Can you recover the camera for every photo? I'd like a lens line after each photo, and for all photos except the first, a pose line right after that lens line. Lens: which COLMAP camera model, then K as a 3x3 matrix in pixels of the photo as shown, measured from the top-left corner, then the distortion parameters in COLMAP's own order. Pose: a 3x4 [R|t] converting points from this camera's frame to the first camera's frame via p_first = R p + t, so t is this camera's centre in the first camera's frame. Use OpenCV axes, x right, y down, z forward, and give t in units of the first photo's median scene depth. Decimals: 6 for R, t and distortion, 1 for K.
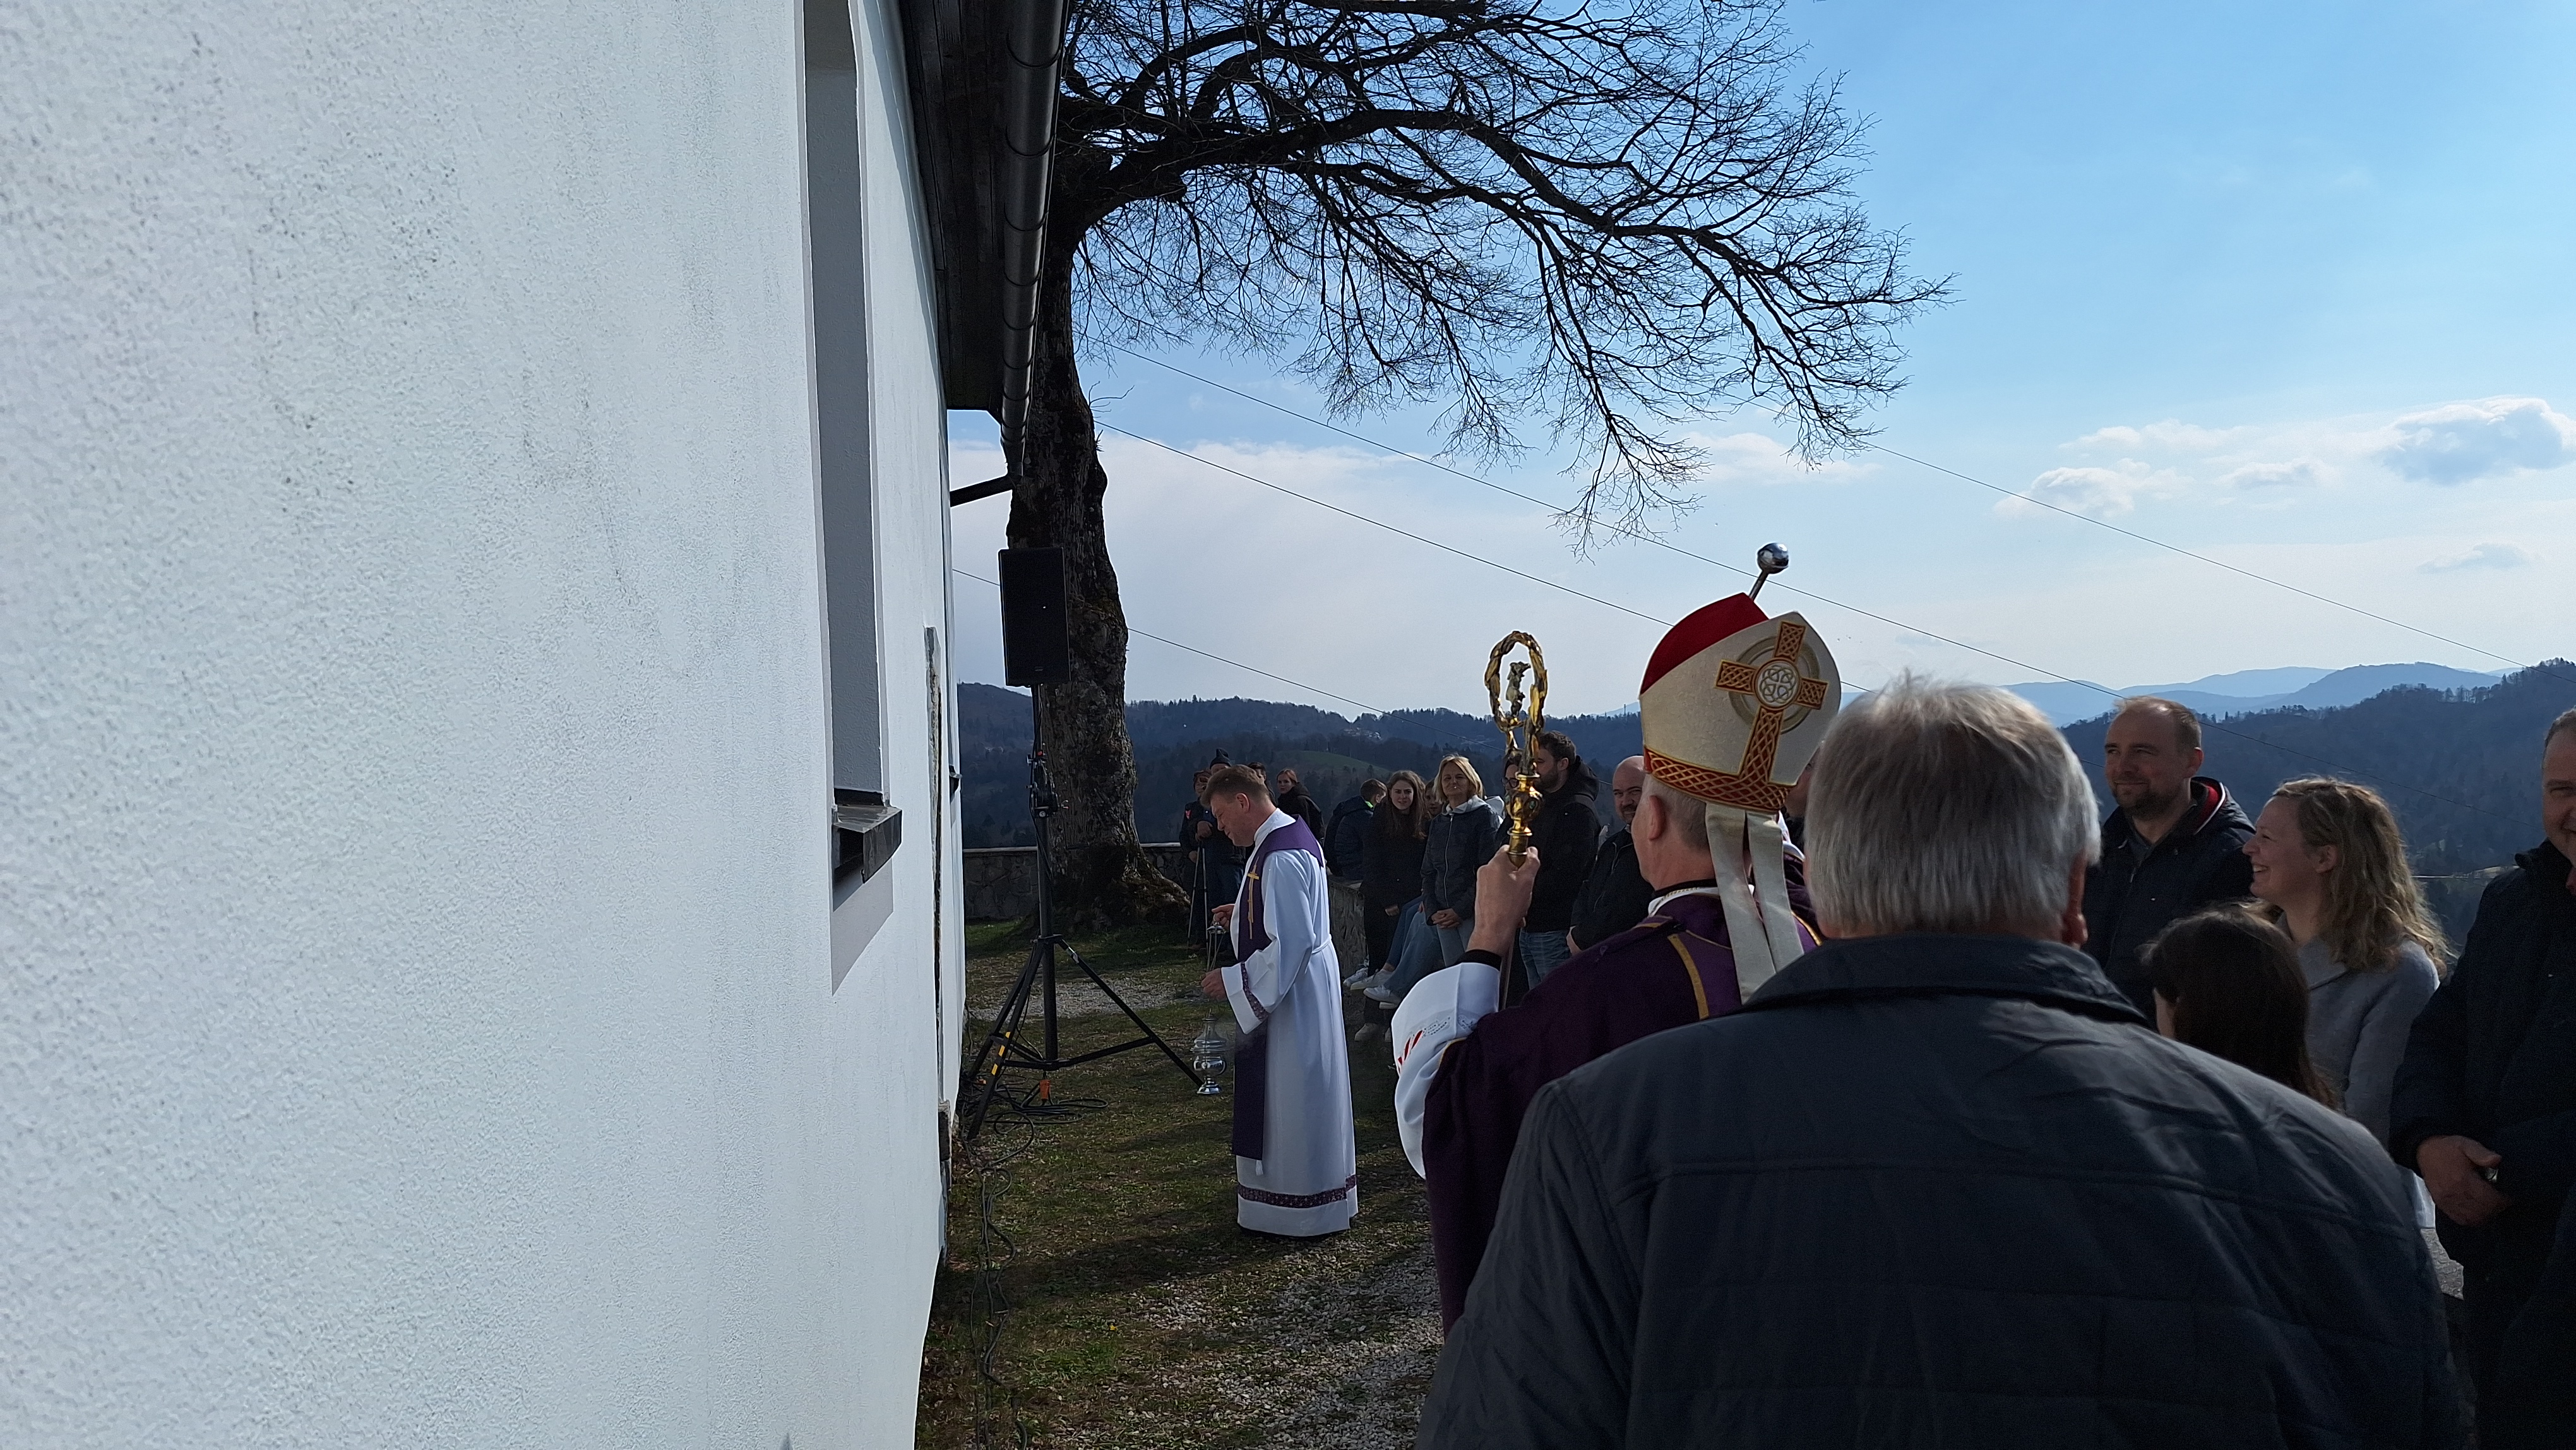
lens RADIAL K [[1794.2, 0, 1438.8], [0, 1794.2, 619.8], [0, 0, 1]] dist [0.056533, 0.000156]
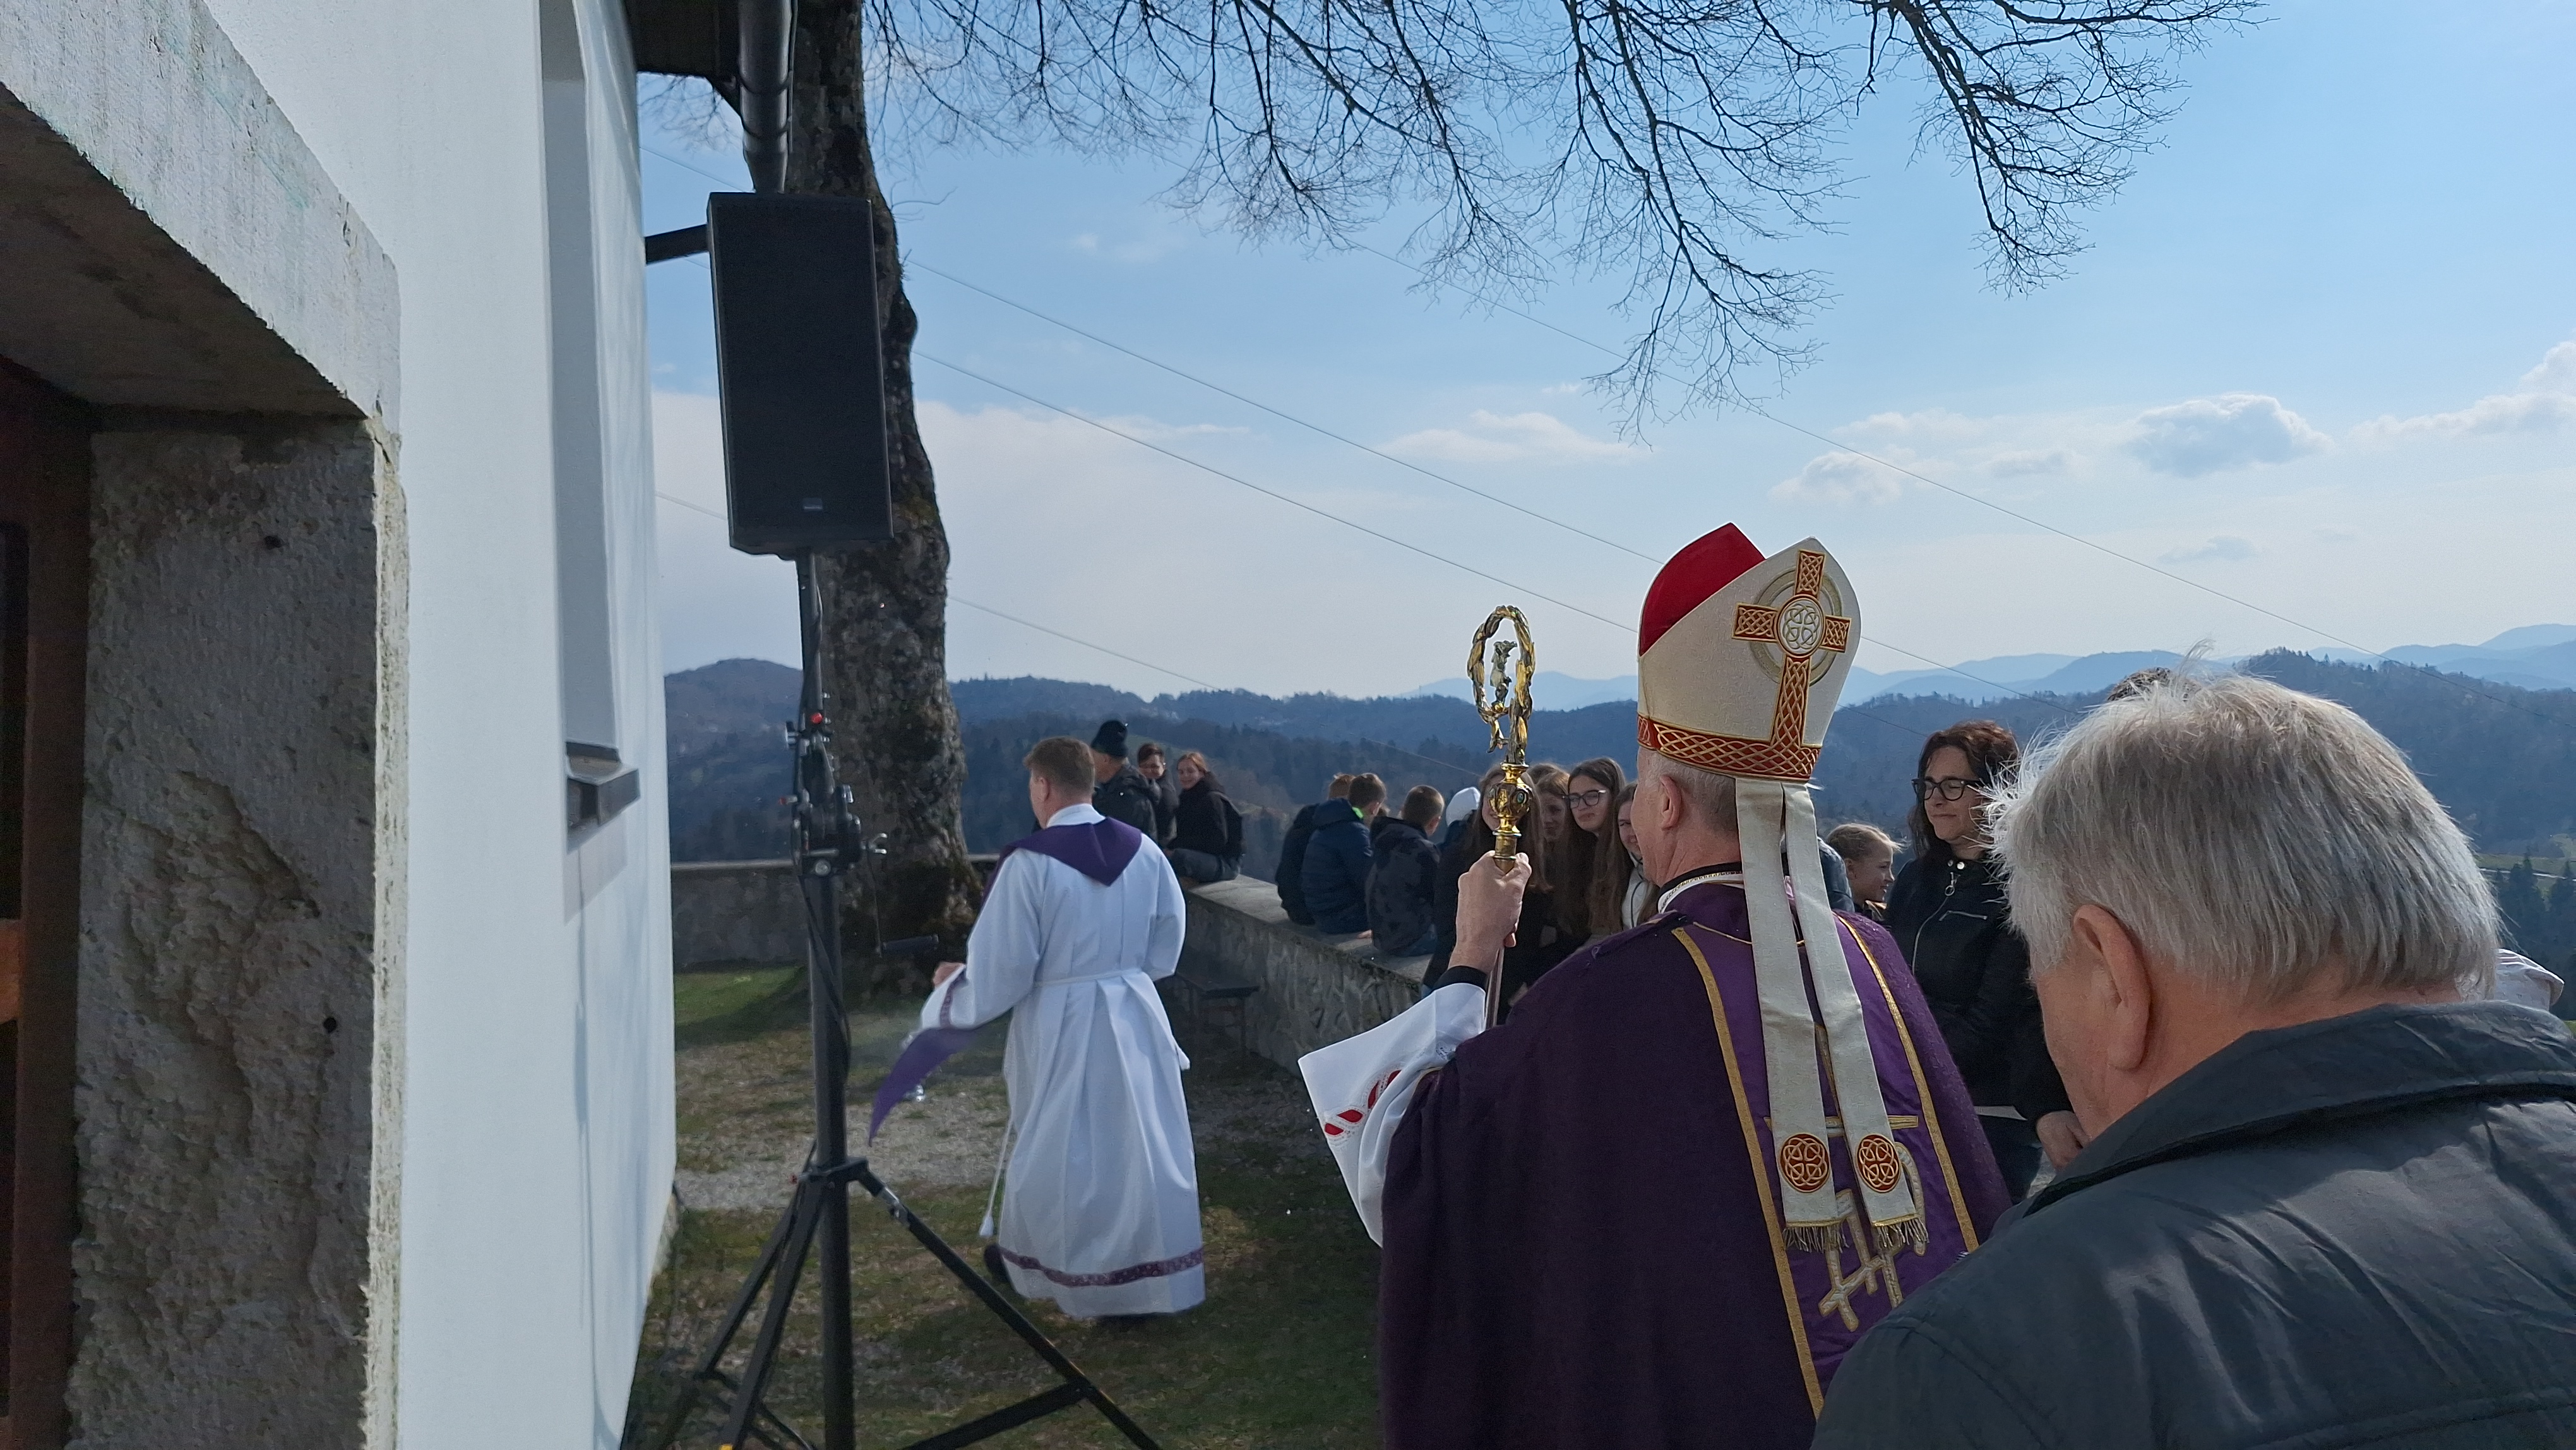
lens RADIAL K [[1749.7, 0, 1285.5], [0, 1749.7, 647.5], [0, 0, 1]] dist [0.068859, -0.000591]
pose [[0.999160, 0.002240, 0.040921, -0.075527], [-0.003234, 0.999701, 0.024232, 0.027927], [-0.040855, -0.024344, 0.998868, 0.341983]]
